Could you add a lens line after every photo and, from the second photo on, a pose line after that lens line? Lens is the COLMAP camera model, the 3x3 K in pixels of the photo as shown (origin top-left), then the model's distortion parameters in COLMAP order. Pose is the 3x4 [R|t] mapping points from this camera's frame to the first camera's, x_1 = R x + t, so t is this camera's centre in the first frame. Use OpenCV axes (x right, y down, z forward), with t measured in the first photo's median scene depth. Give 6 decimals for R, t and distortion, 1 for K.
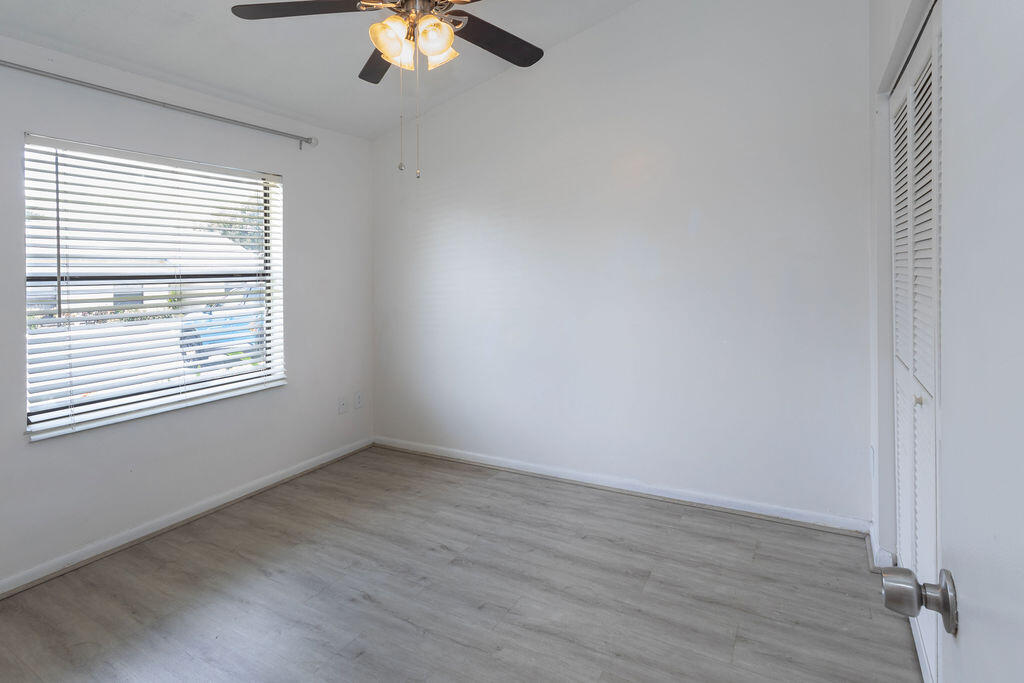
lens RADIAL K [[506.6, 0, 510.9], [0, 506.6, 312.8], [0, 0, 1]] dist [0.002651, 0.000381]
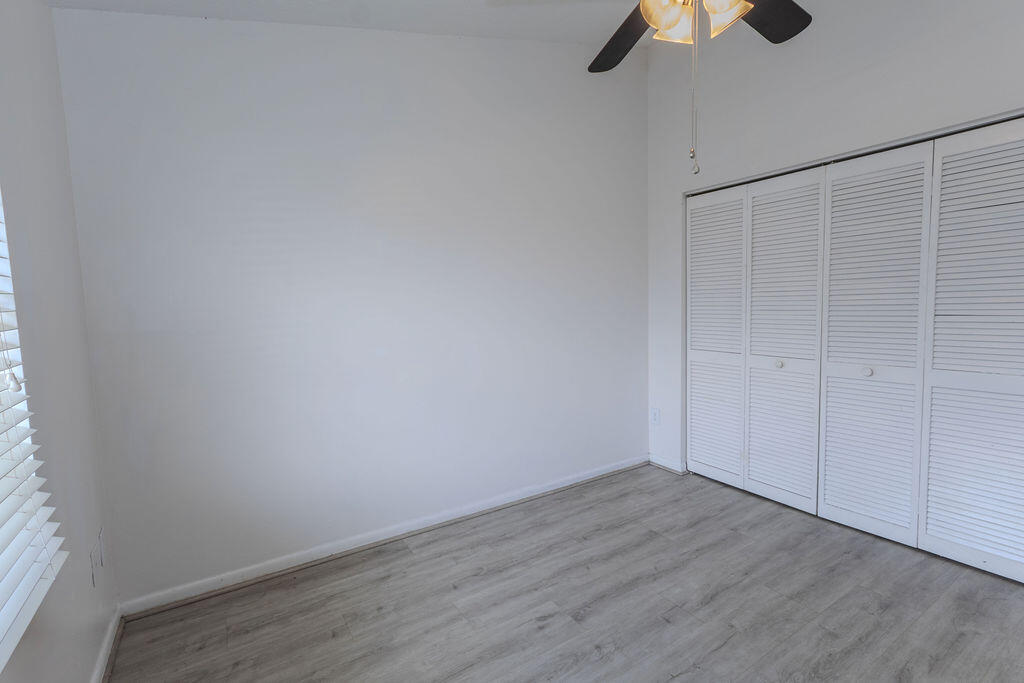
lens RADIAL K [[465.4, 0, 512.0], [0, 465.4, 341.5], [0, 0, 1]] dist [0.001174, 0.000457]
pose [[0.457422, -0.047702, 0.887969, -0.784199], [0.069065, 0.997450, 0.018006, -0.009439], [-0.886564, 0.053091, 0.459550, 0.643584]]
